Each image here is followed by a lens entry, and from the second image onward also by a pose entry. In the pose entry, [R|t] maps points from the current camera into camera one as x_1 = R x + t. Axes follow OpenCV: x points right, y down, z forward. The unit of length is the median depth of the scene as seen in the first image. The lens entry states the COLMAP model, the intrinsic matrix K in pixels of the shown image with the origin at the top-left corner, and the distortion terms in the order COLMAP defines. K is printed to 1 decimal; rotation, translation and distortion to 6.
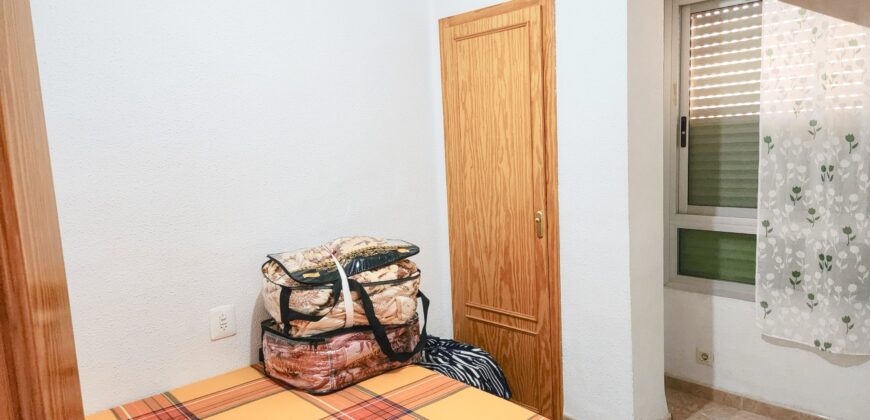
lens RADIAL K [[569.5, 0, 435.0], [0, 569.5, 210.0], [0, 0, 1]] dist [0.006774, 0.001199]
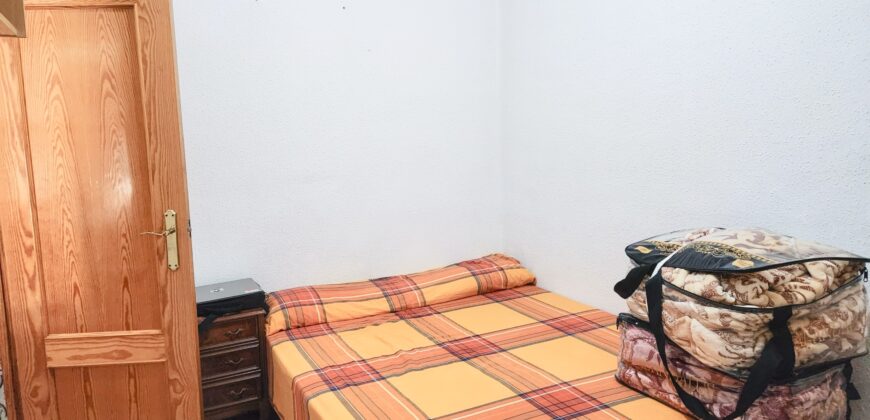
lens RADIAL K [[569.5, 0, 435.0], [0, 569.5, 210.0], [0, 0, 1]] dist [0.006774, 0.001199]
pose [[-0.223627, 0.189797, -0.956017, 0.651711], [-0.071744, 0.974991, 0.210346, -0.101328], [0.972031, 0.115628, -0.204418, 0.836504]]
